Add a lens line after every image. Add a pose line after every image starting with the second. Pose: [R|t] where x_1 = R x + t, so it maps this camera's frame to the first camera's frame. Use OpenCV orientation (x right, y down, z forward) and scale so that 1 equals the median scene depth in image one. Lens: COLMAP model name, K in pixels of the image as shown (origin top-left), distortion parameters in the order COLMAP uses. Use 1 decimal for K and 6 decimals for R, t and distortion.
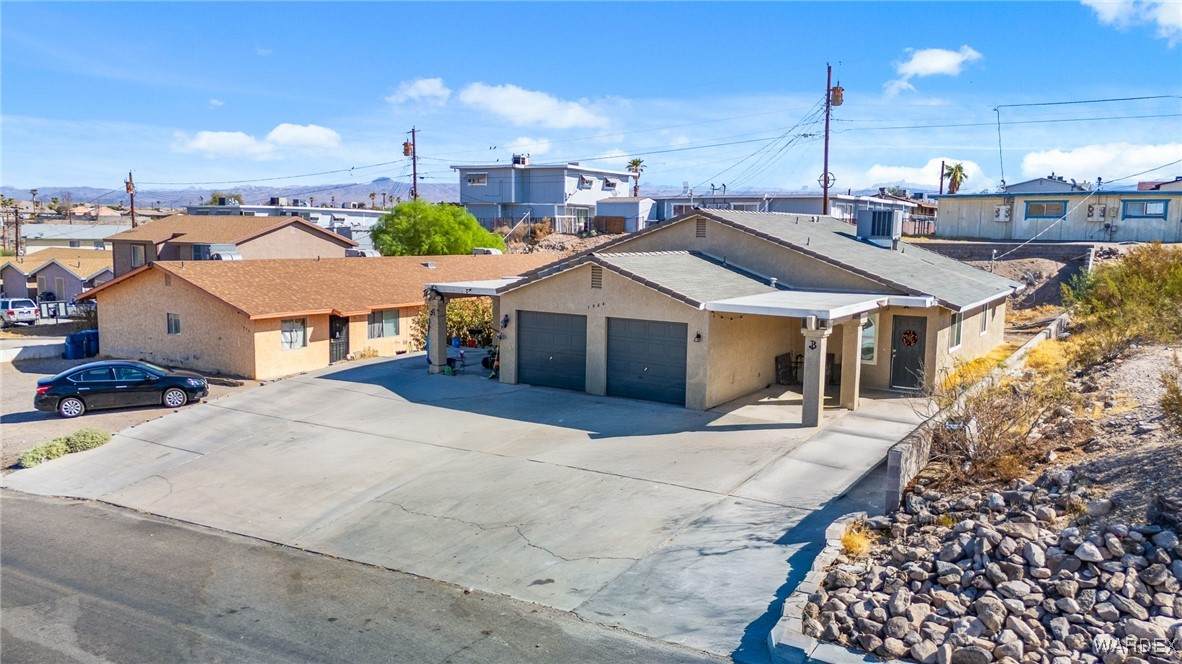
lens RADIAL K [[859.8, 0, 591.0], [0, 859.8, 332.0], [0, 0, 1]] dist [0.082694, -0.081939]
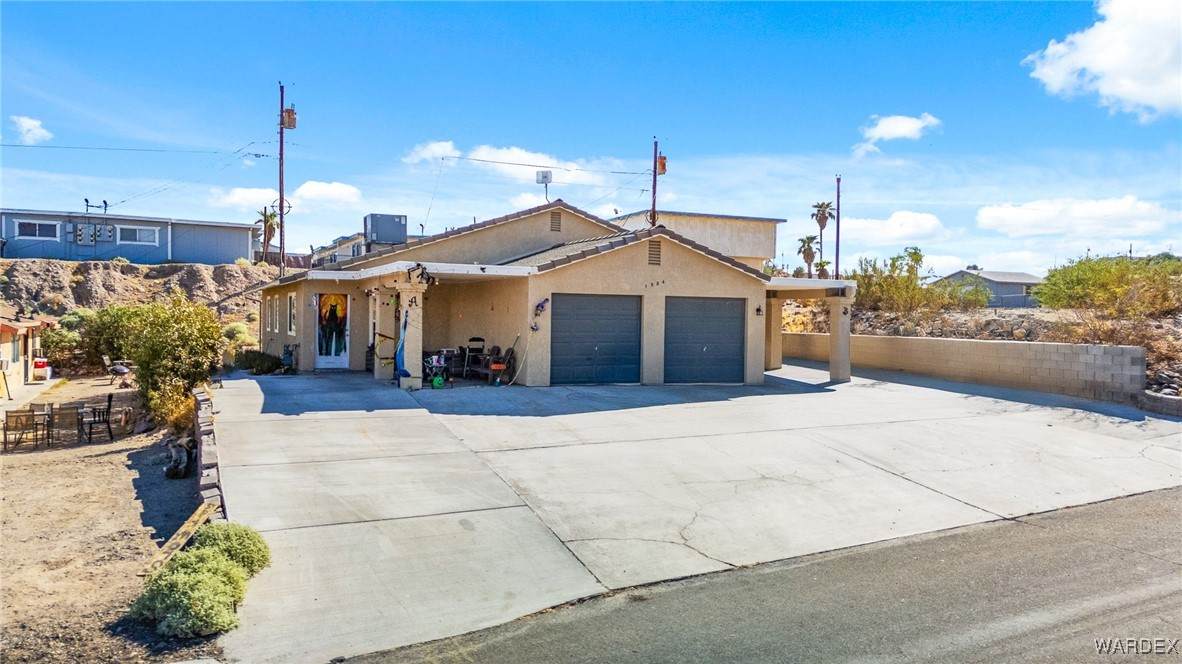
lens RADIAL K [[859.8, 0, 591.0], [0, 859.8, 332.0], [0, 0, 1]] dist [0.082694, -0.081939]
pose [[0.529324, -0.020607, 0.848169, -0.672971], [0.092140, 0.995188, -0.033324, 0.036756], [-0.843401, 0.095790, 0.528676, 0.484956]]
